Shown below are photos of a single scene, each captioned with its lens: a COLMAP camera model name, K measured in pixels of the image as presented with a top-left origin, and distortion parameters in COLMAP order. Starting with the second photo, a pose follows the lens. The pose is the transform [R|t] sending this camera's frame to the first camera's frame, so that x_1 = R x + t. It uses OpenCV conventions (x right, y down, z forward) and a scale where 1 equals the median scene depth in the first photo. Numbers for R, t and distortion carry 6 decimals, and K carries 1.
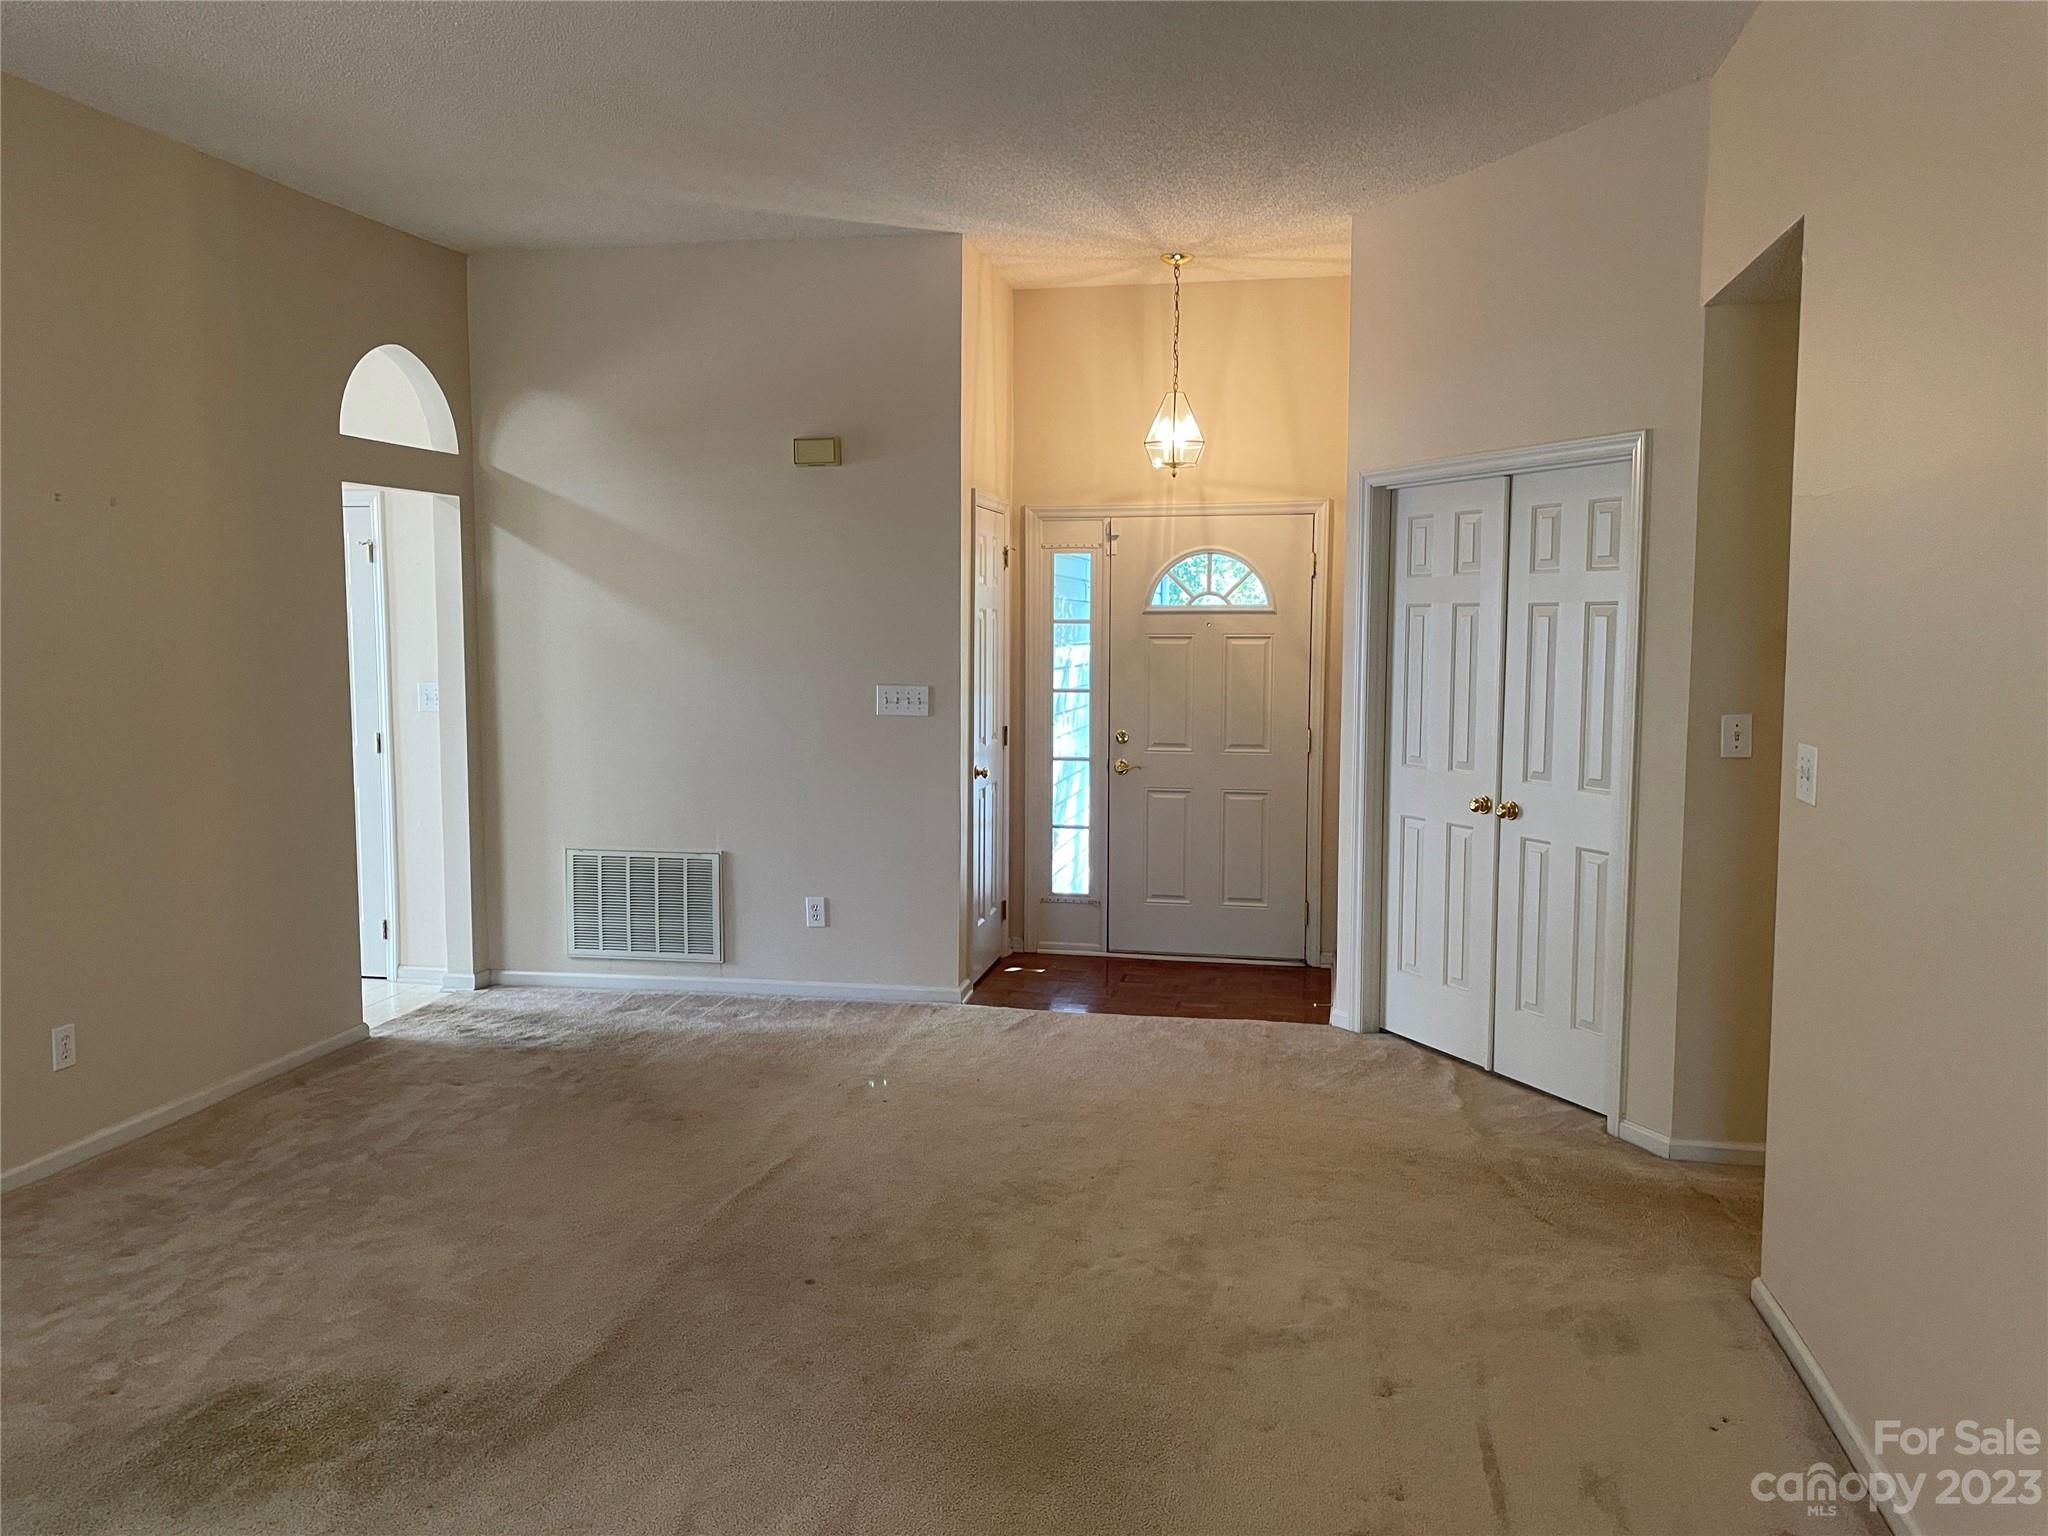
lens RADIAL K [[1542.5, 0, 1021.9], [0, 1542.5, 765.0], [0, 0, 1]] dist [0.083811, -0.104085]
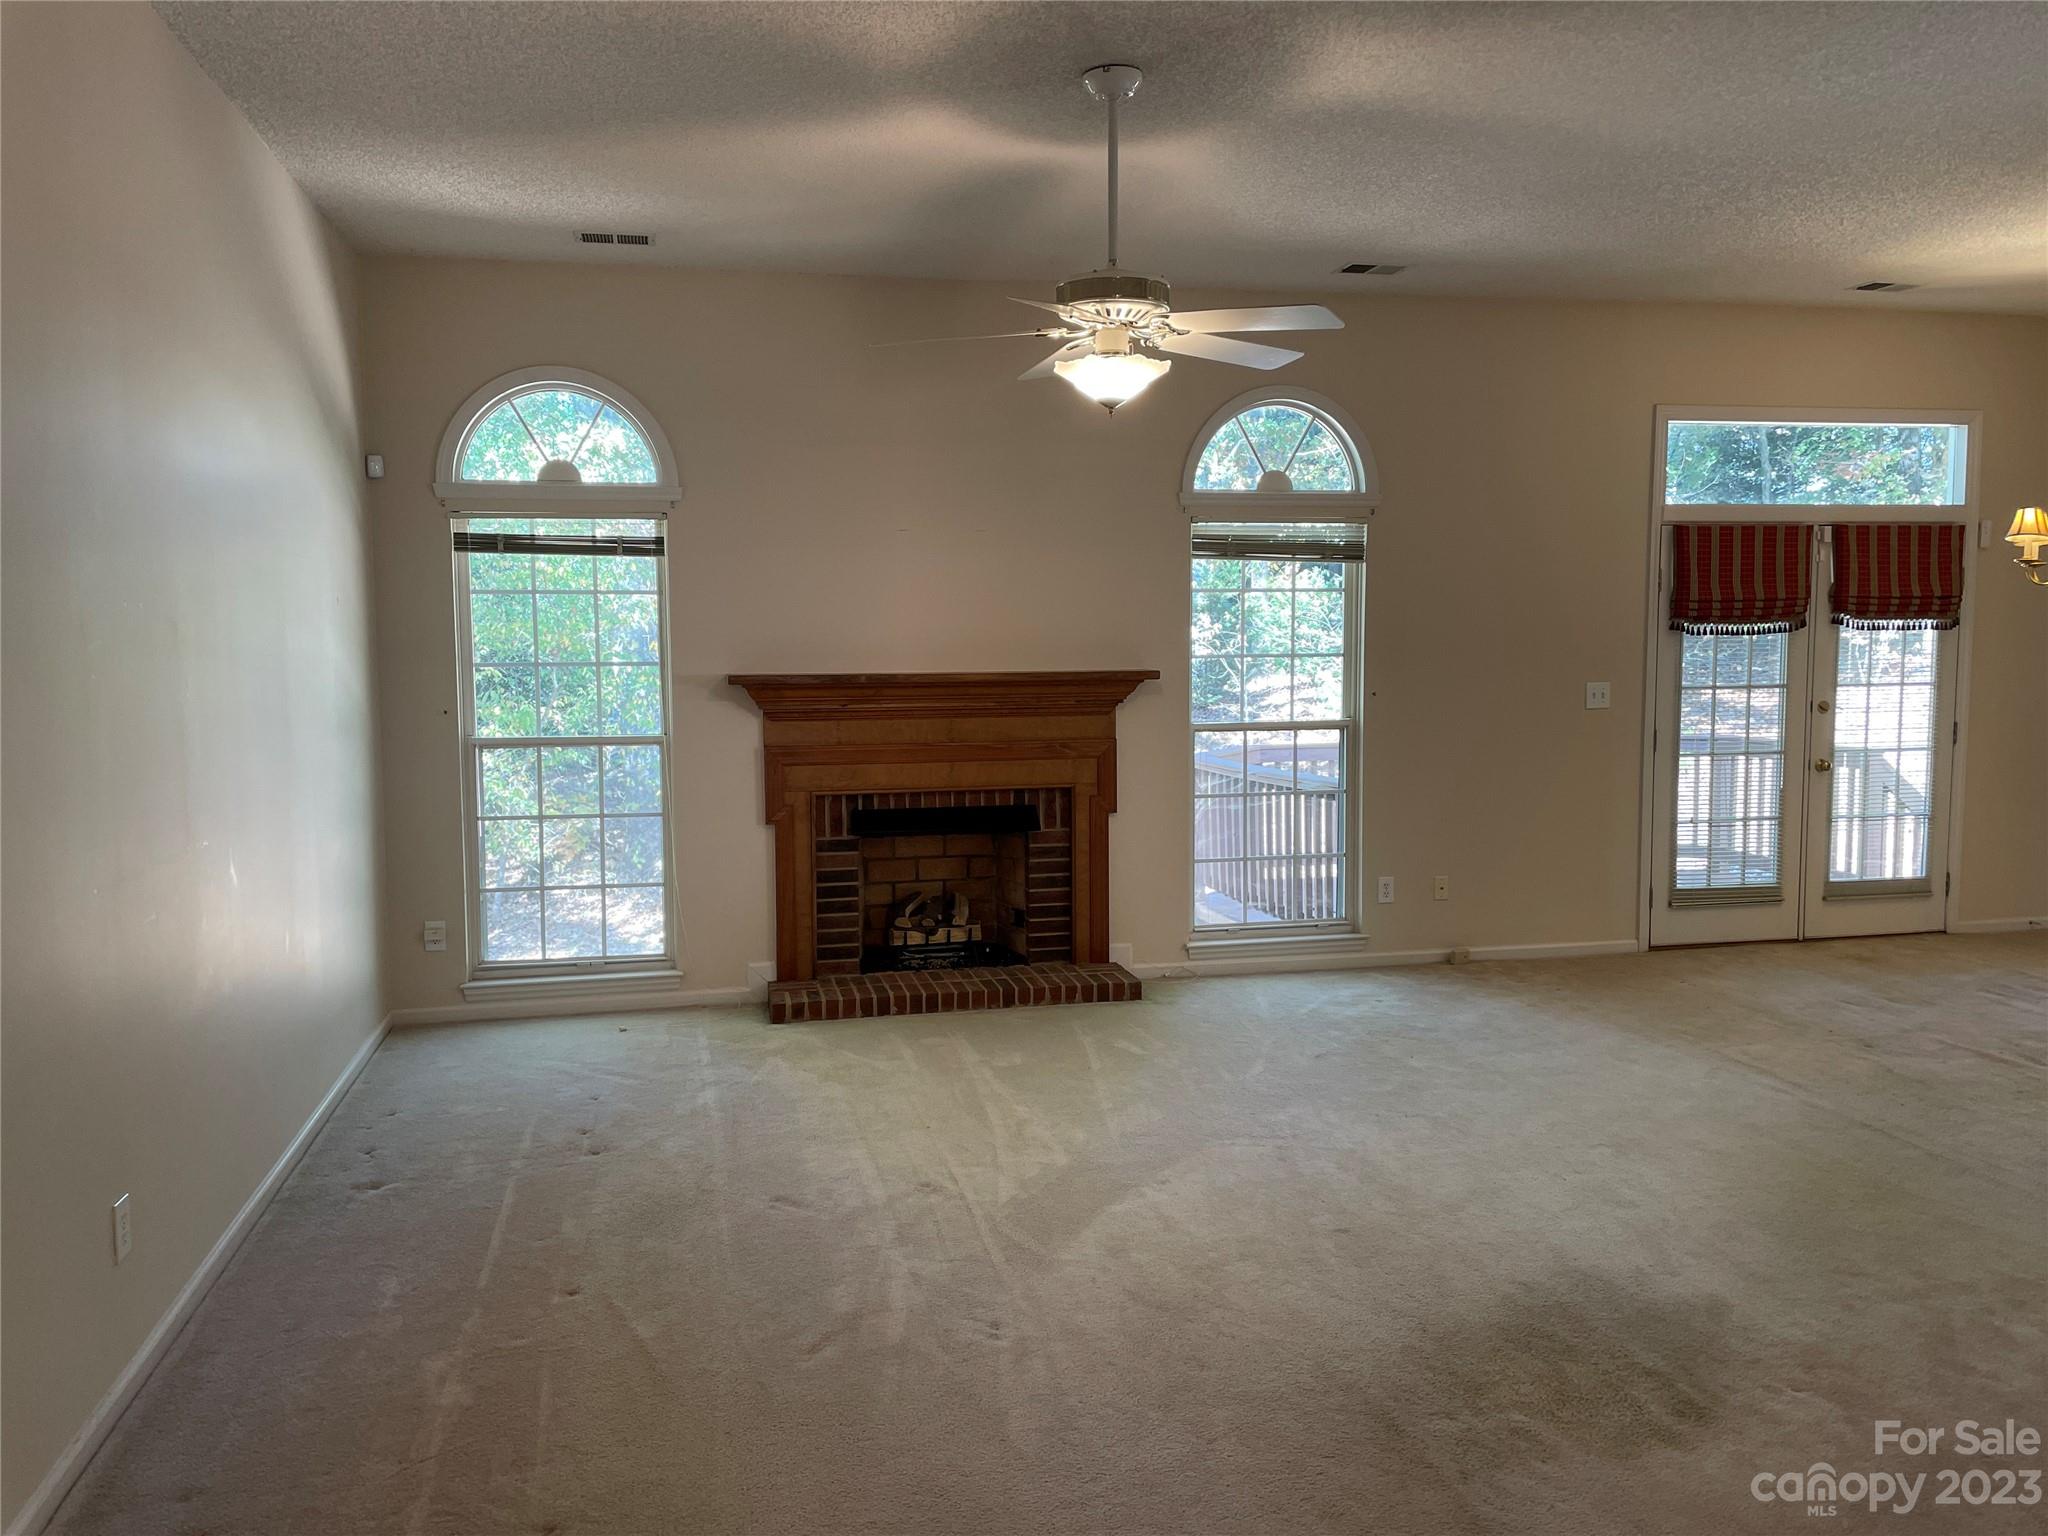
lens RADIAL K [[1542.5, 0, 999.9], [0, 1542.5, 770.1], [0, 0, 1]] dist [0.083811, -0.104085]
pose [[-0.915657, 0.045029, -0.399430, 0.158201], [-0.028169, 0.984074, 0.175514, -0.089232], [0.400972, 0.171963, -0.899806, 0.890013]]
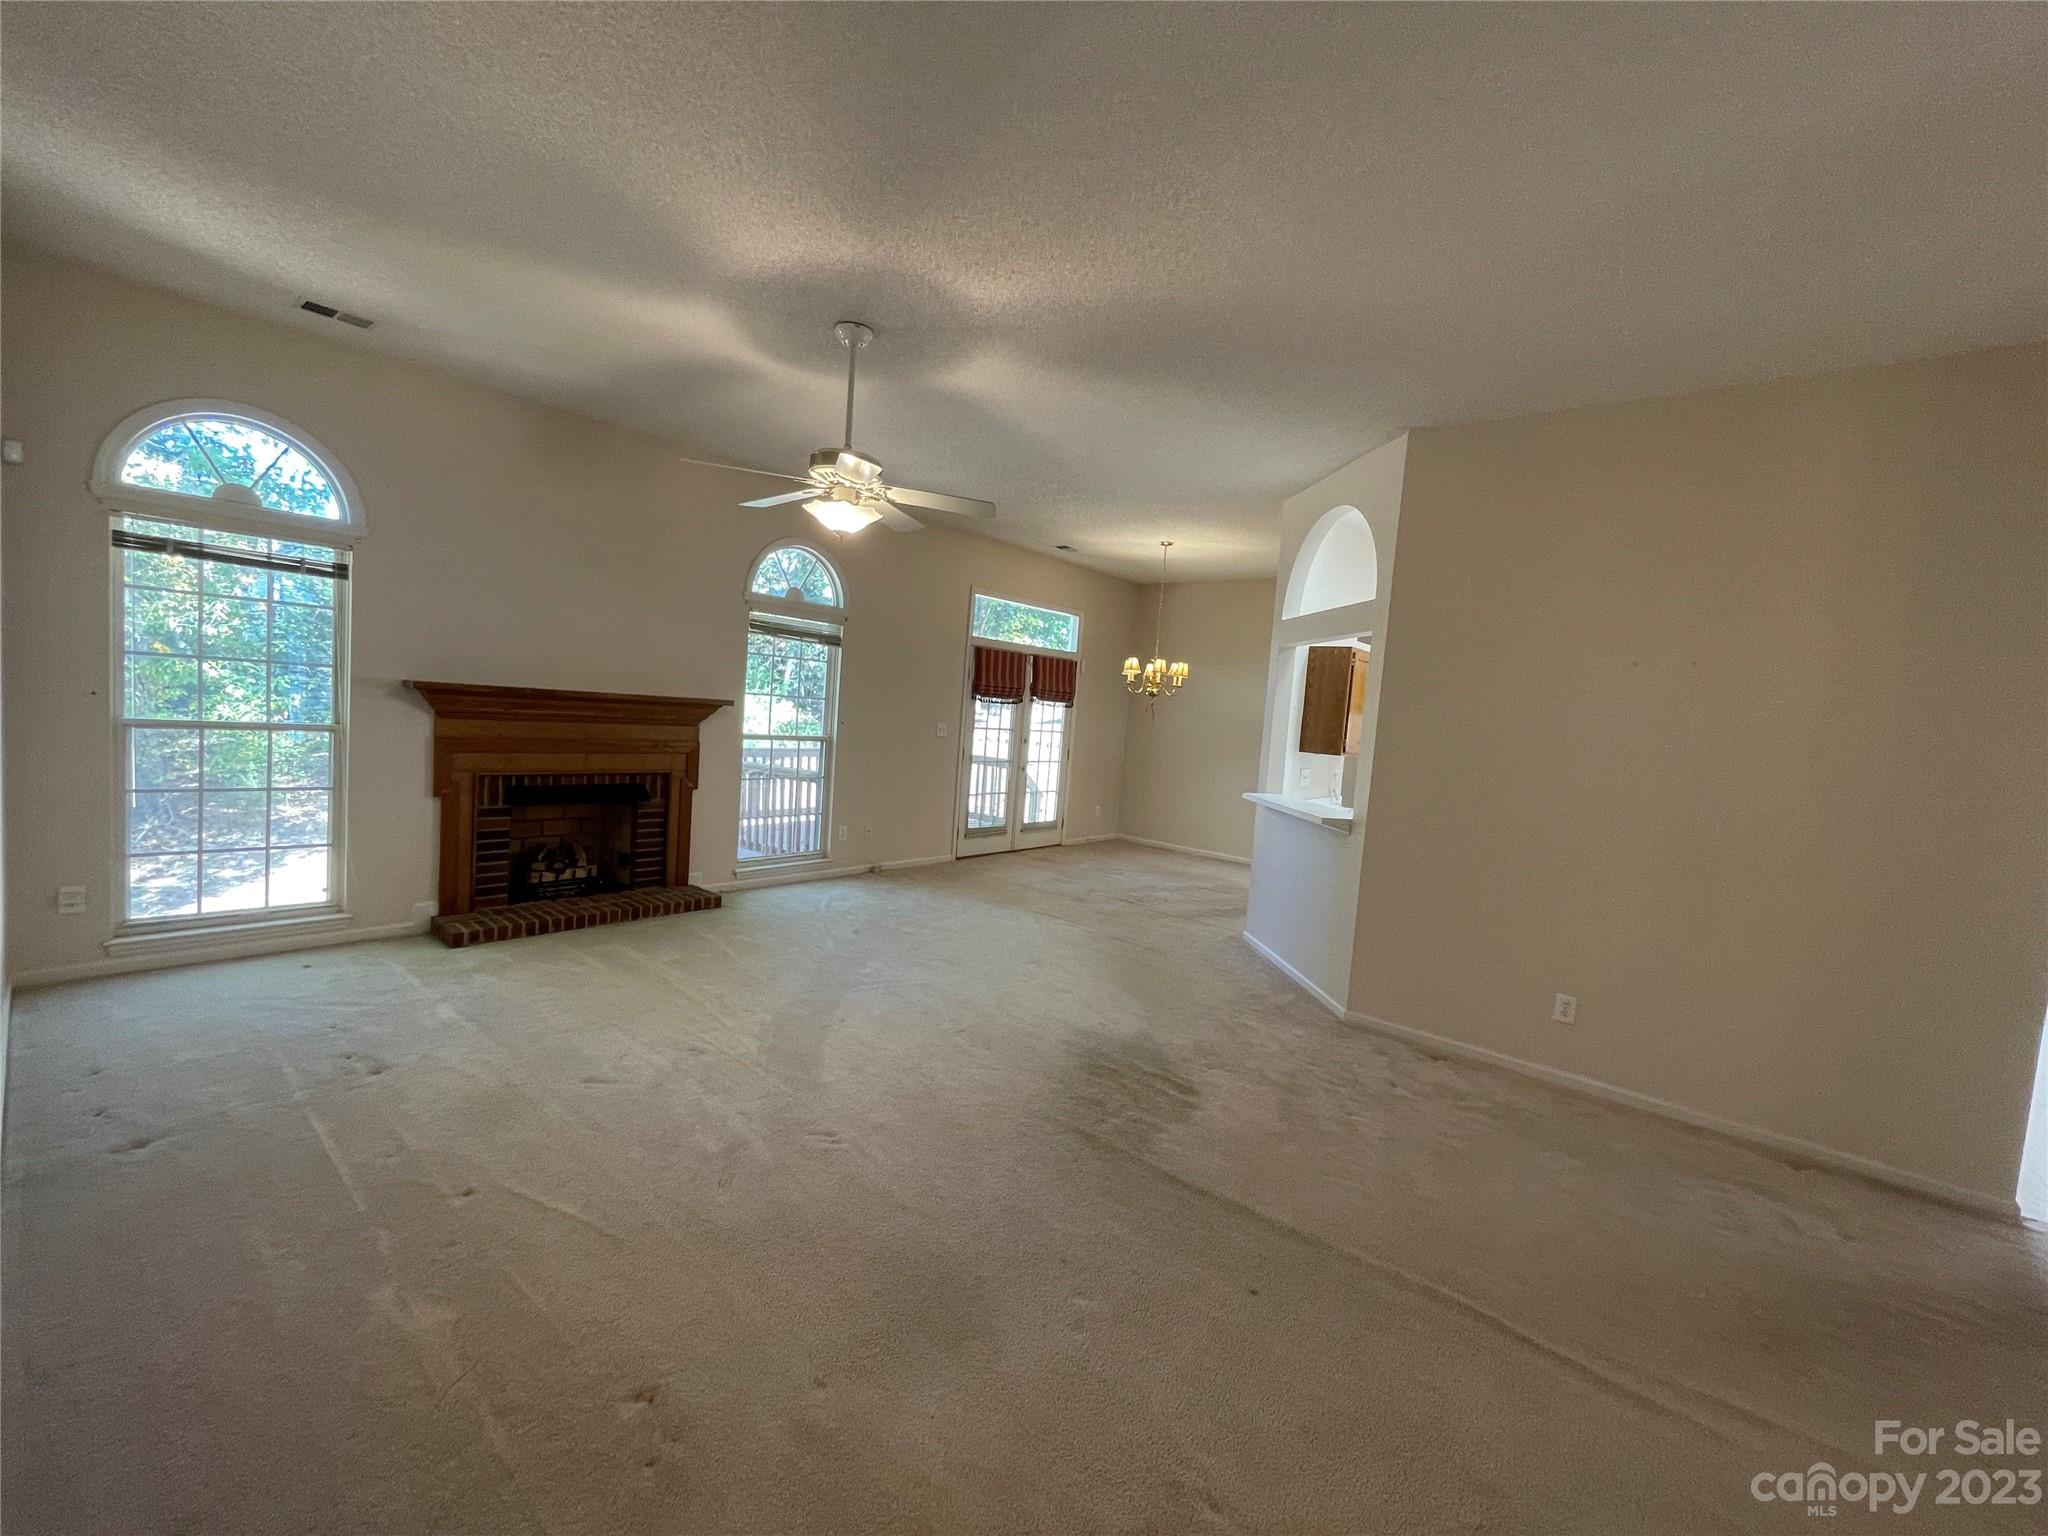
lens RADIAL K [[828.5, 0, 1025.5], [0, 828.5, 773.7], [0, 0, 1]] dist [-0.003606, 0.000207]
pose [[-0.472609, 0.036398, -0.880520, 0.293426], [-0.157267, 0.979625, 0.124906, -0.056852], [0.867126, 0.197509, -0.457256, 0.662150]]
